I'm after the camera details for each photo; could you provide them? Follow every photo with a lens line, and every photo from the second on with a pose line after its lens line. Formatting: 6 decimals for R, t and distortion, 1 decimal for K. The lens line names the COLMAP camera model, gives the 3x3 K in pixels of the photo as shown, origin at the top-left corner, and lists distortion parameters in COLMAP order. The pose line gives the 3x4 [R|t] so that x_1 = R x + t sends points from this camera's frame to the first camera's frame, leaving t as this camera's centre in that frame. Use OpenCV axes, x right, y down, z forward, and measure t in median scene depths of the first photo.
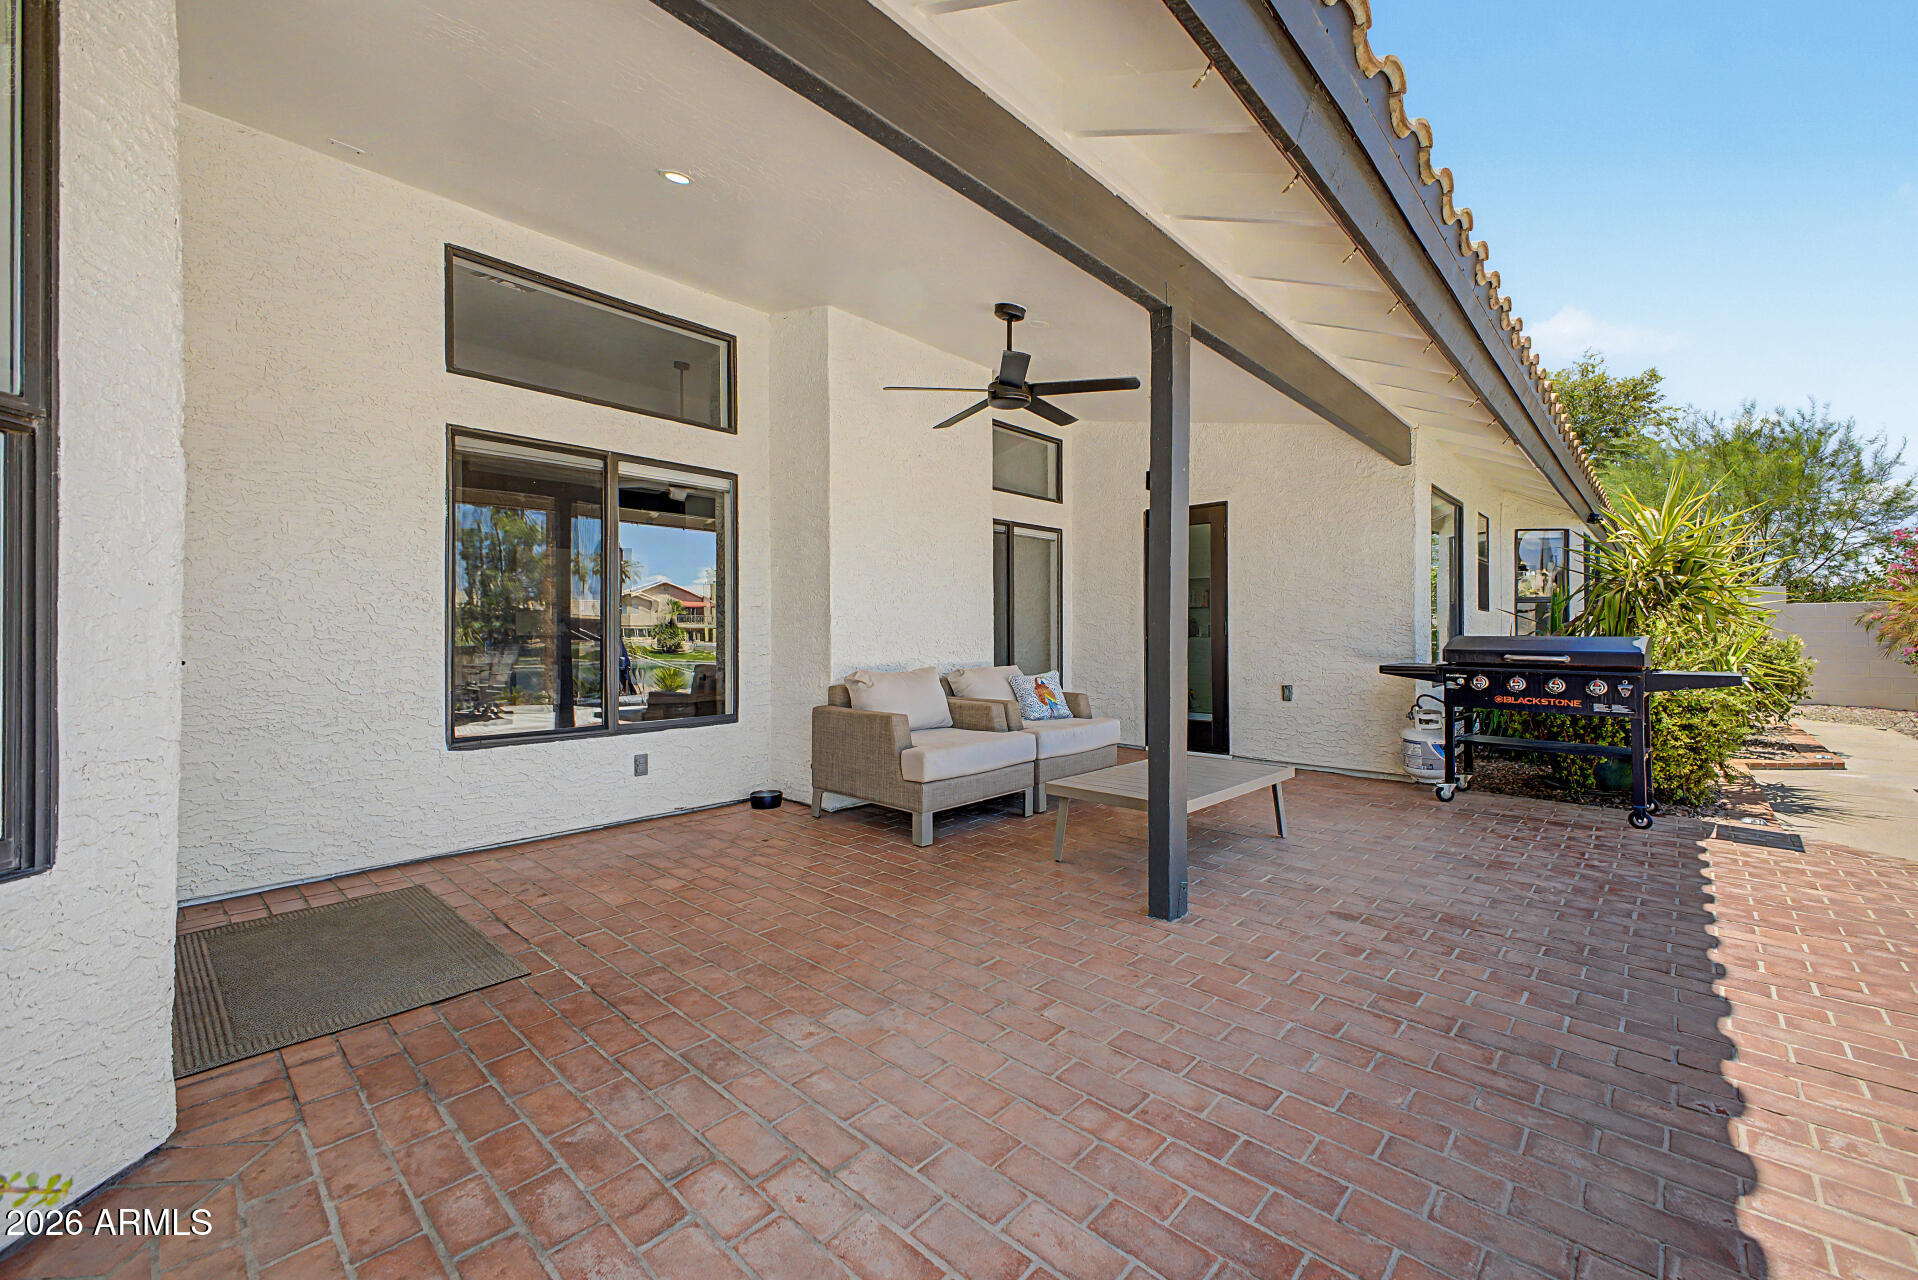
lens RADIAL K [[765.6, 0, 959.0], [0, 765.6, 640.0], [0, 0, 1]] dist [0.011114, -0.000601]
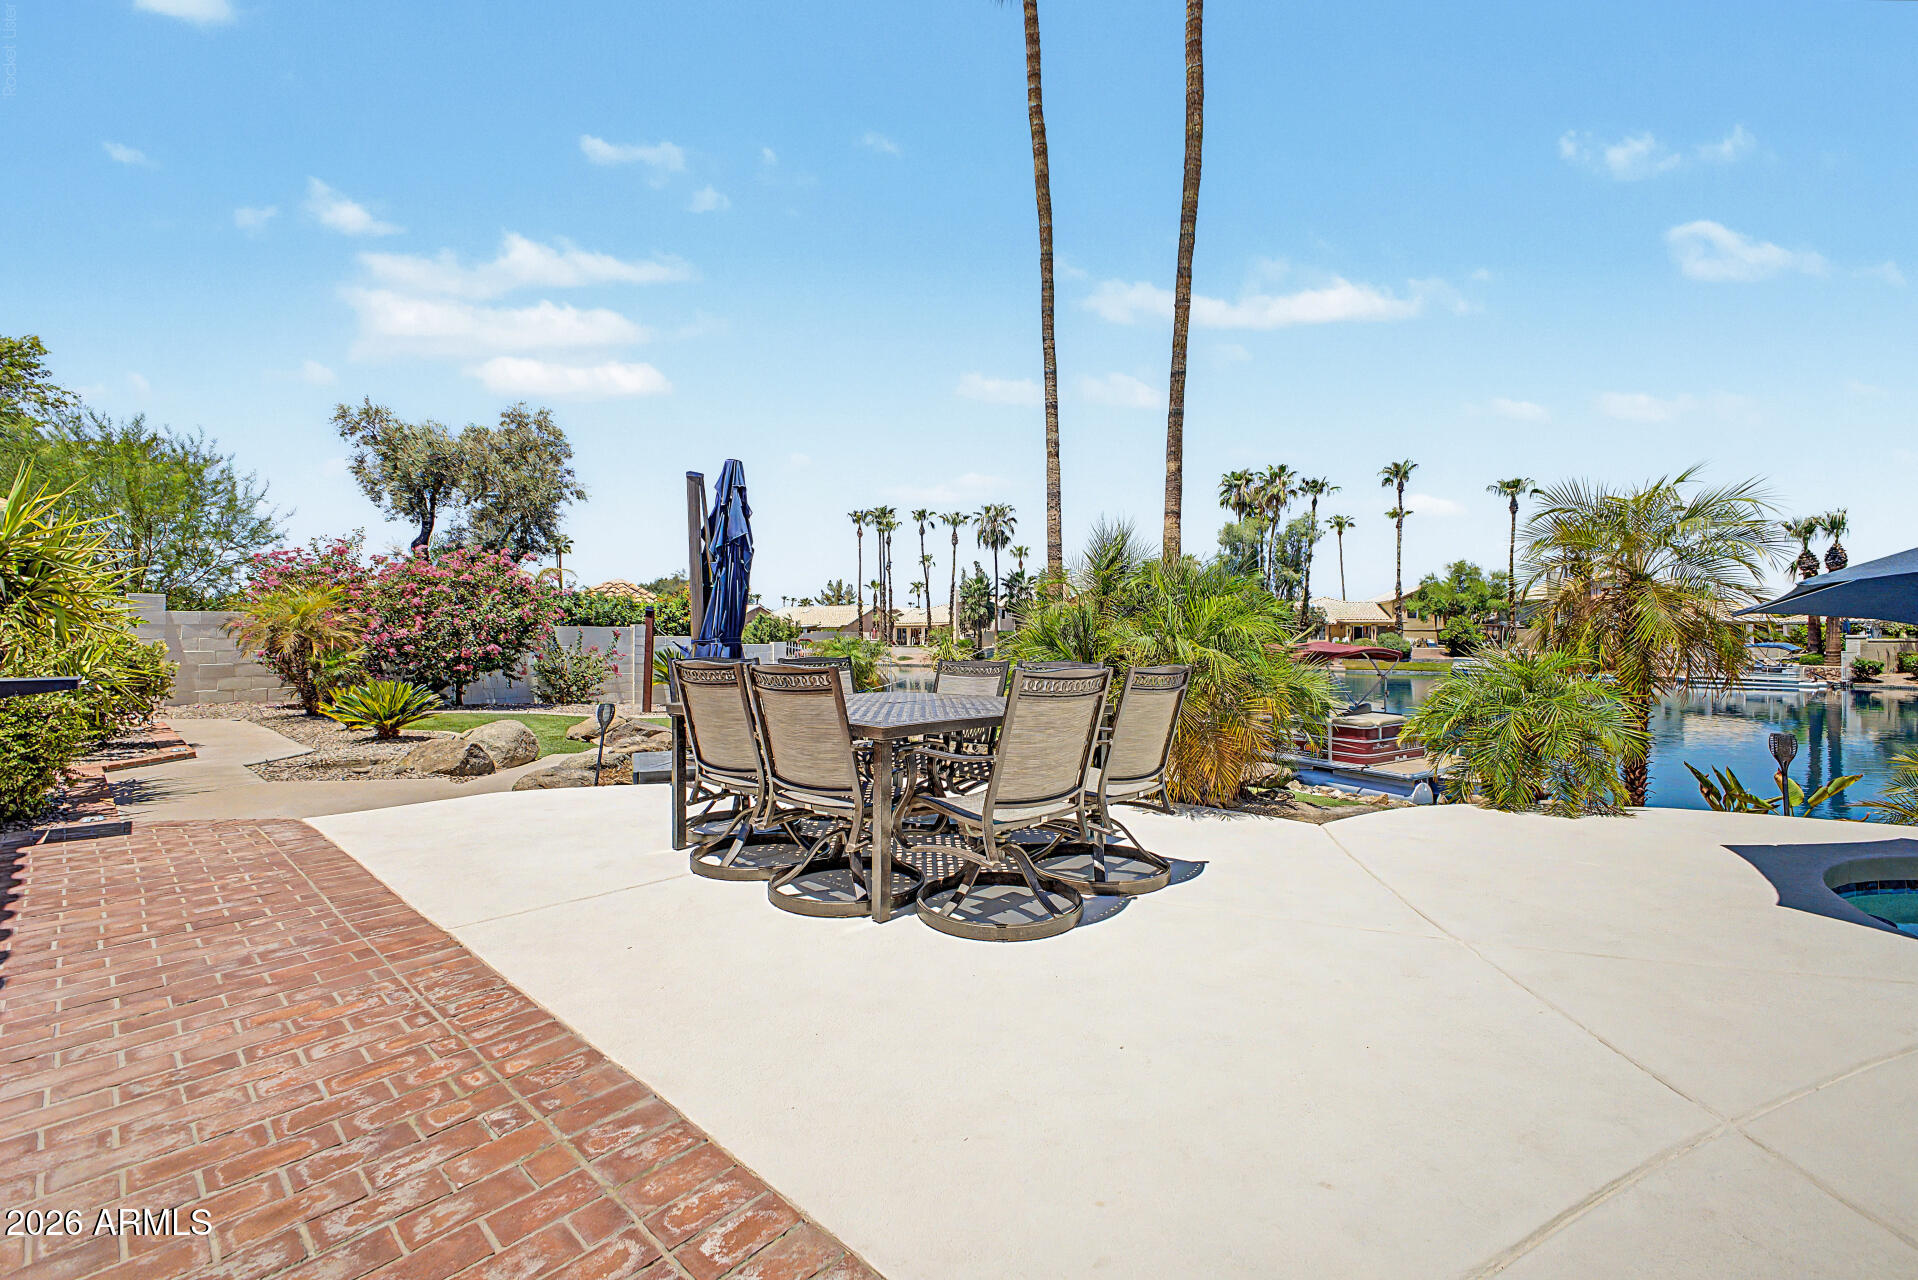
lens RADIAL K [[771.3, 0, 961.3], [0, 771.3, 624.3], [0, 0, 1]] dist [0.009575, -0.000627]
pose [[-0.027429, 0.020159, 0.999420, -0.045701], [0.008503, 0.999765, -0.019933, 0.002937], [-0.999588, 0.007951, -0.027594, -0.110650]]
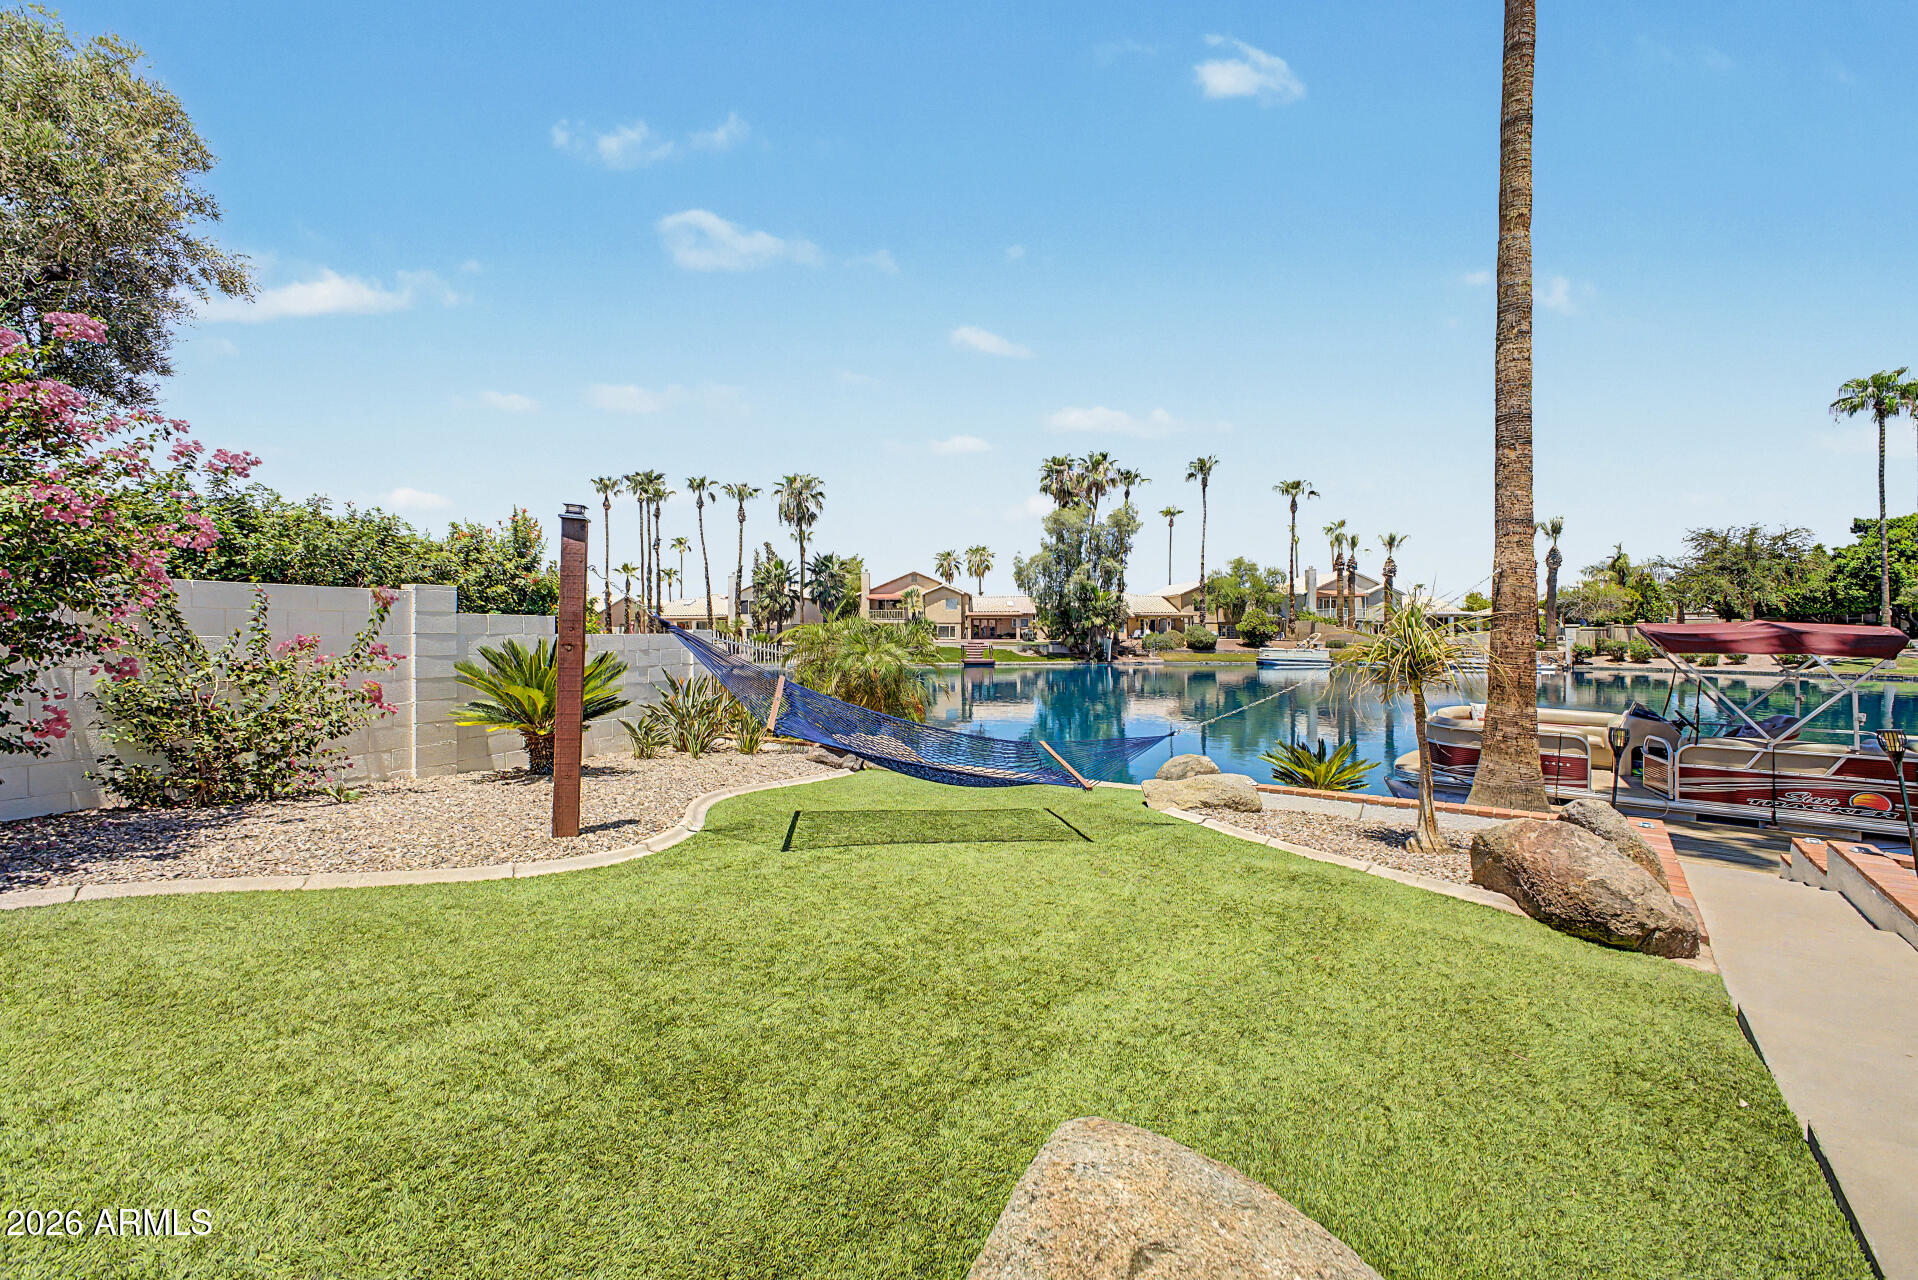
lens RADIAL K [[771.4, 0, 961.4], [0, 771.4, 629.8], [0, 0, 1]] dist [0.023470, -0.008386]
pose [[-0.362590, 0.008253, 0.931912, 1.714754], [0.013974, 0.999897, -0.003418, 0.024465], [-0.931844, 0.011783, -0.362668, 0.823341]]
